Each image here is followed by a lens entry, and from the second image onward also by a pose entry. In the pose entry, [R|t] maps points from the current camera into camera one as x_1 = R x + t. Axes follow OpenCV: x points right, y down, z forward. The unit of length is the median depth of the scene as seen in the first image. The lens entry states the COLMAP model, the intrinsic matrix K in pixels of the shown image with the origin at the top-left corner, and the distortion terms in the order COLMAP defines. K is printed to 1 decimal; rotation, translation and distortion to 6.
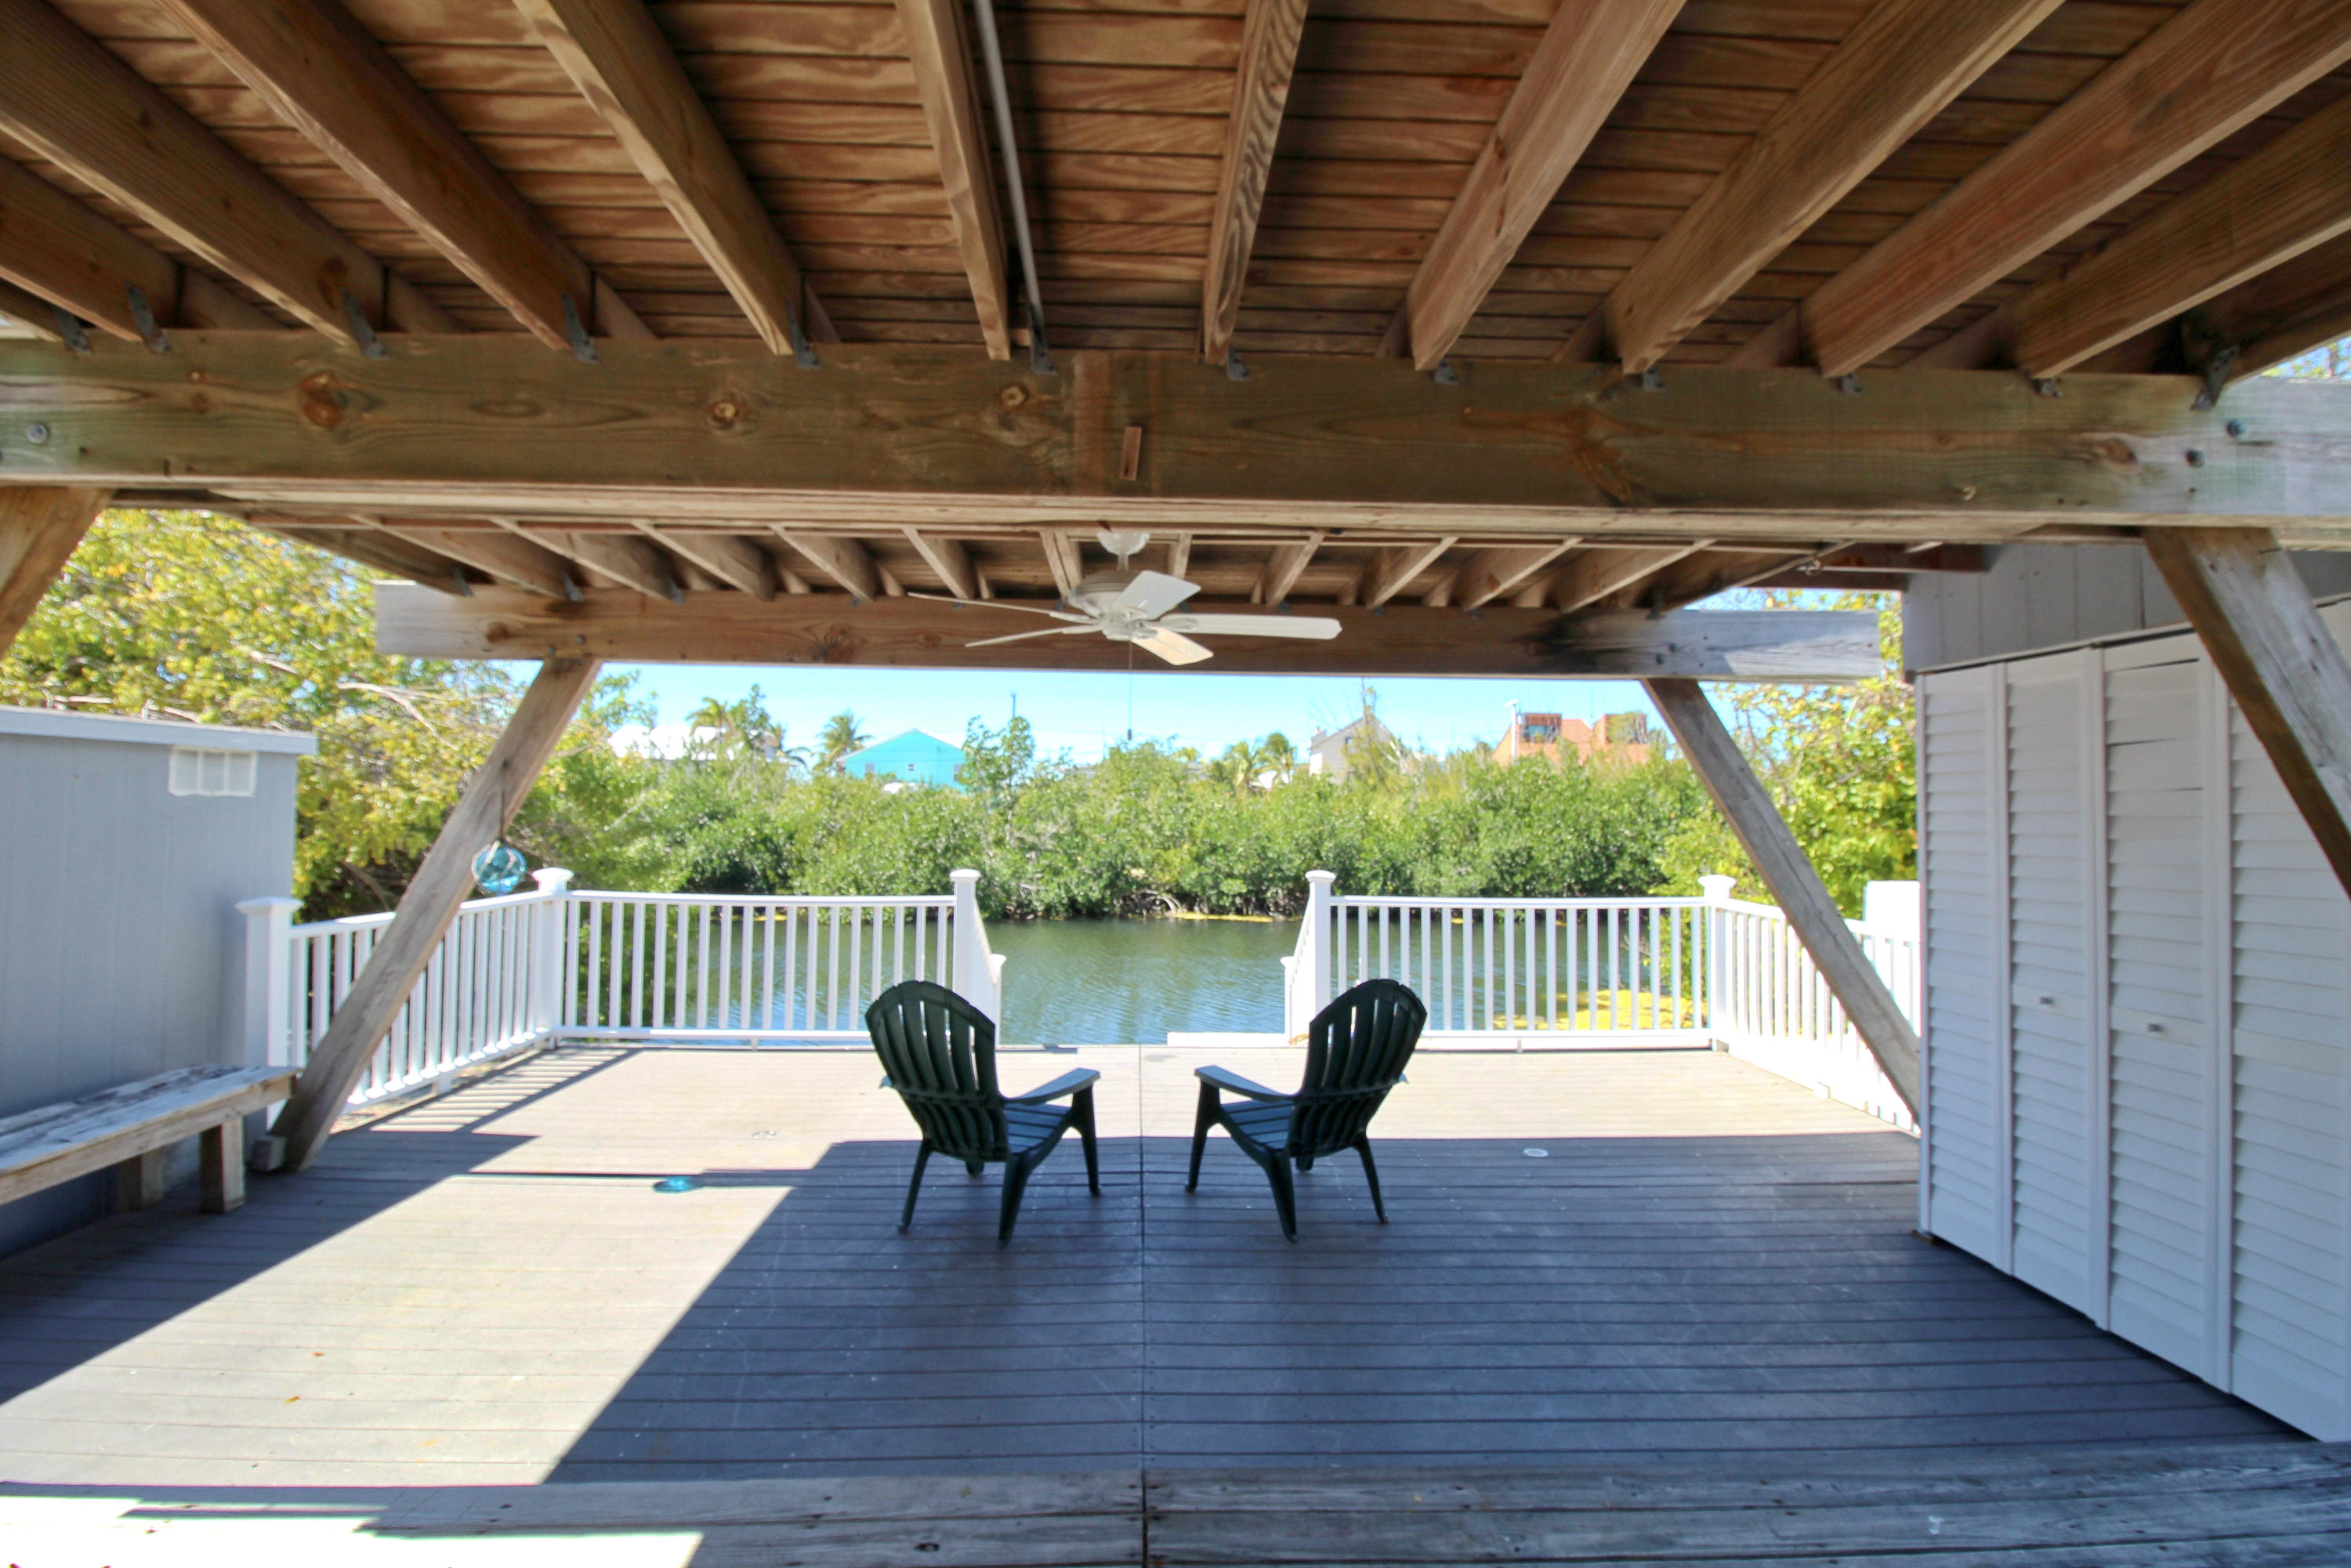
lens RADIAL K [[1108.6, 0, 1173.4], [0, 1108.6, 784.0], [0, 0, 1]] dist [0.001195, -0.011598]
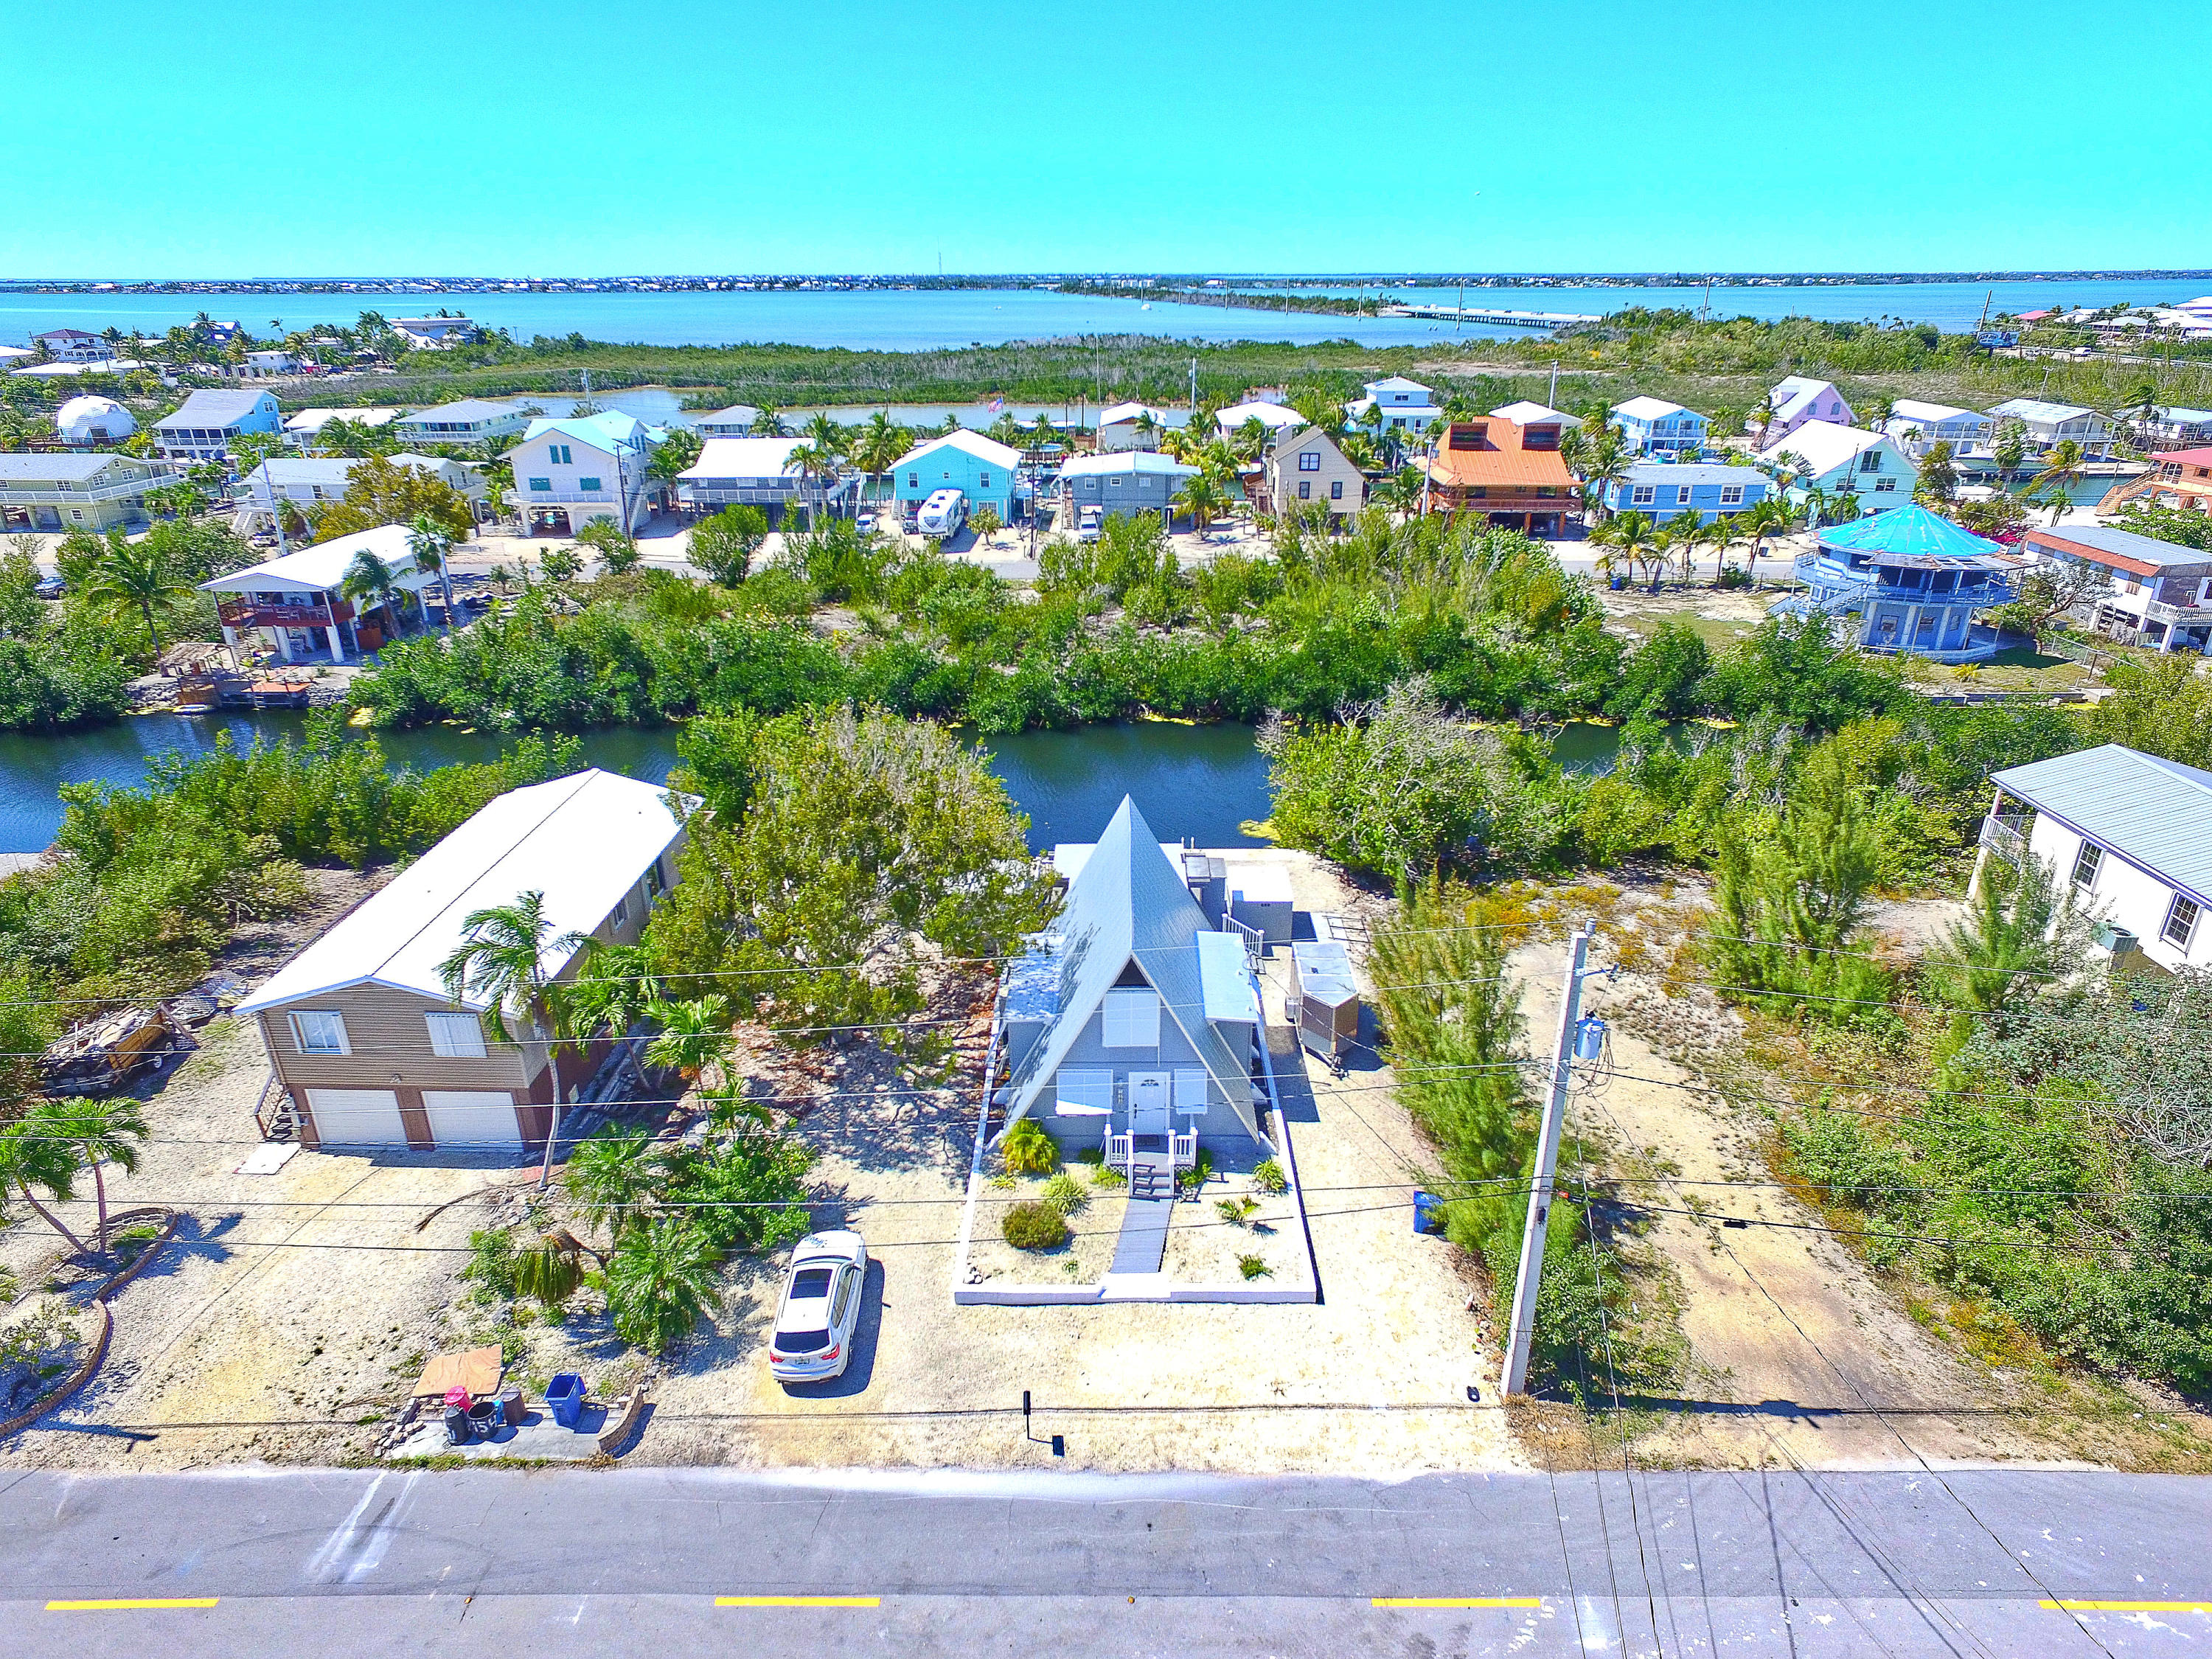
lens RADIAL K [[1281.7, 0, 1114.0], [0, 1281.7, 826.5], [0, 0, 1]] dist [-0.007067, 0.008768]
pose [[0.998814, 0.004202, -0.048502, 0.394705], [0.016468, 0.908378, 0.417826, -4.893061], [0.045814, -0.418129, 0.907231, -8.647610]]
